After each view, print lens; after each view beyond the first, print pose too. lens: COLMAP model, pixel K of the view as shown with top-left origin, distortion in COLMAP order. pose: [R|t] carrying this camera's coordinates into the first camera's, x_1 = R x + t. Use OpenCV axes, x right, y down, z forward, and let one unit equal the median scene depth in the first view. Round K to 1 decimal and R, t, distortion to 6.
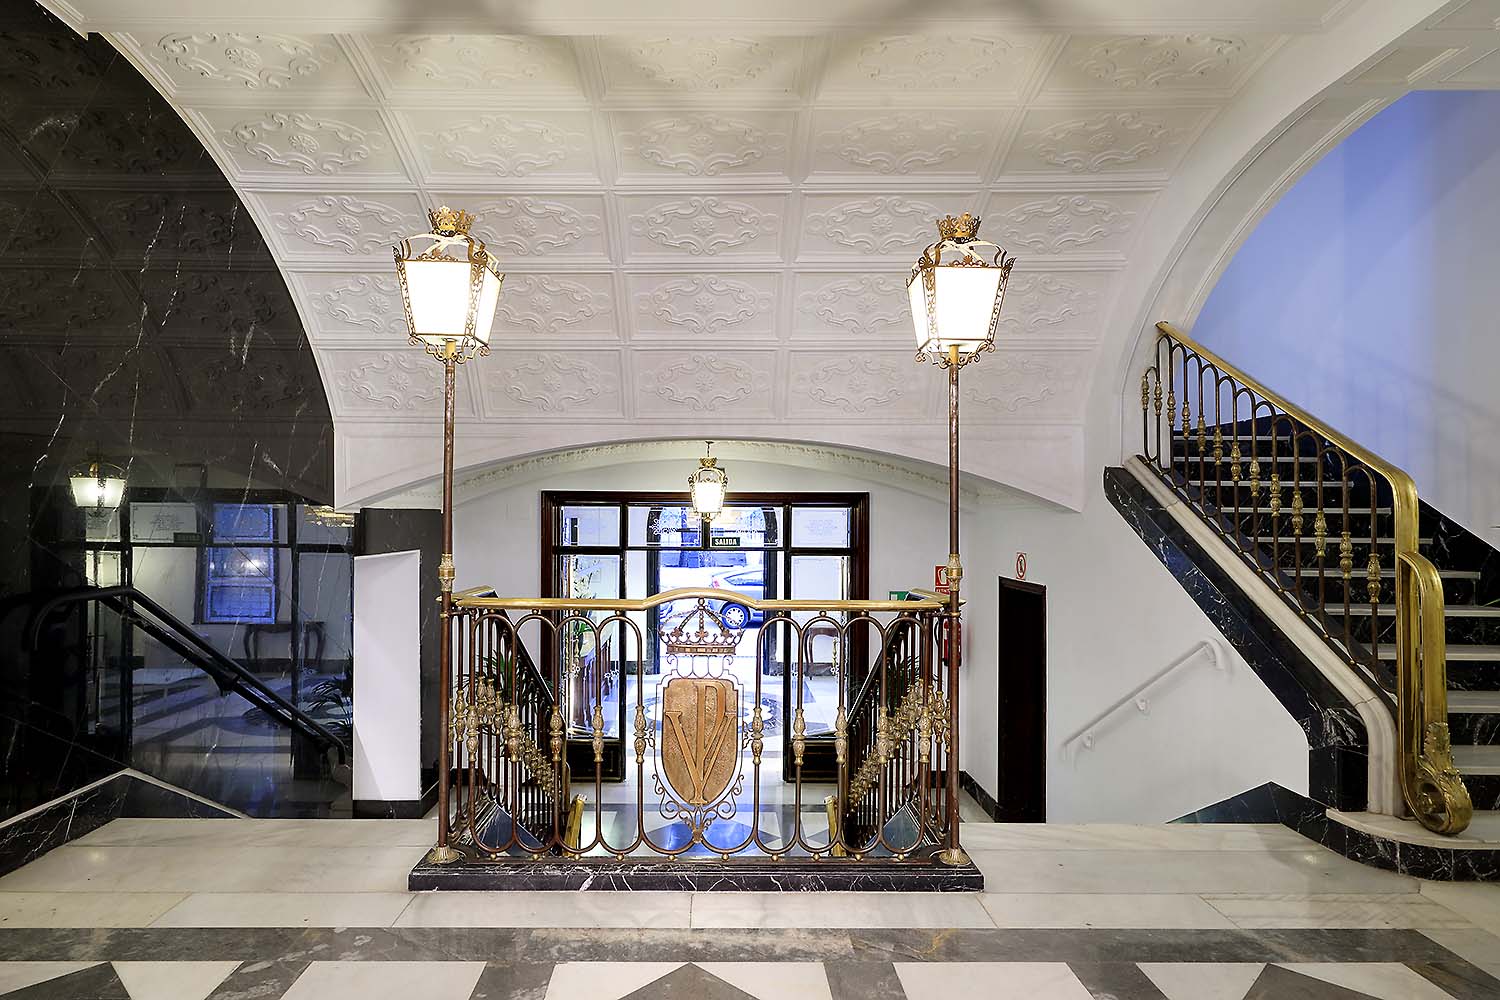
lens RADIAL K [[762.3, 0, 749.5], [0, 762.3, 504.2], [0, 0, 1]] dist [-0.000862, -0.000362]
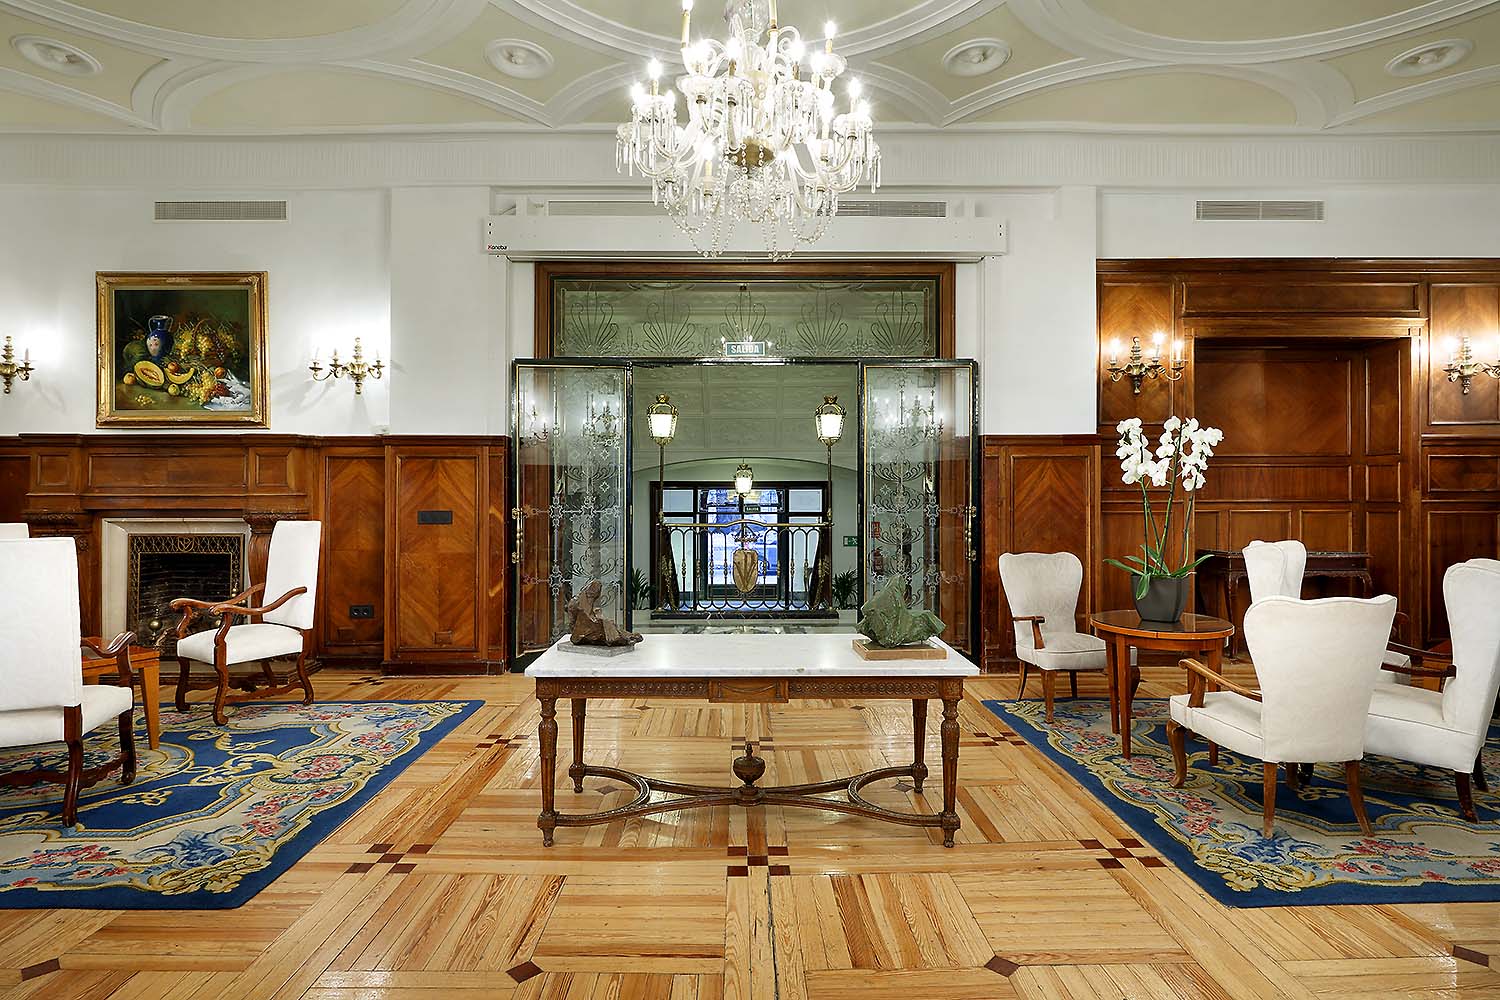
lens RADIAL K [[740.0, 0, 747.9], [0, 740.0, 496.1], [0, 0, 1]] dist [-0.001181, 0.000898]
pose [[0.999181, -0.004869, -0.040182, 0.027299], [0.005397, 0.999900, 0.013047, -0.002850], [0.040115, -0.013253, 0.999107, -0.723543]]
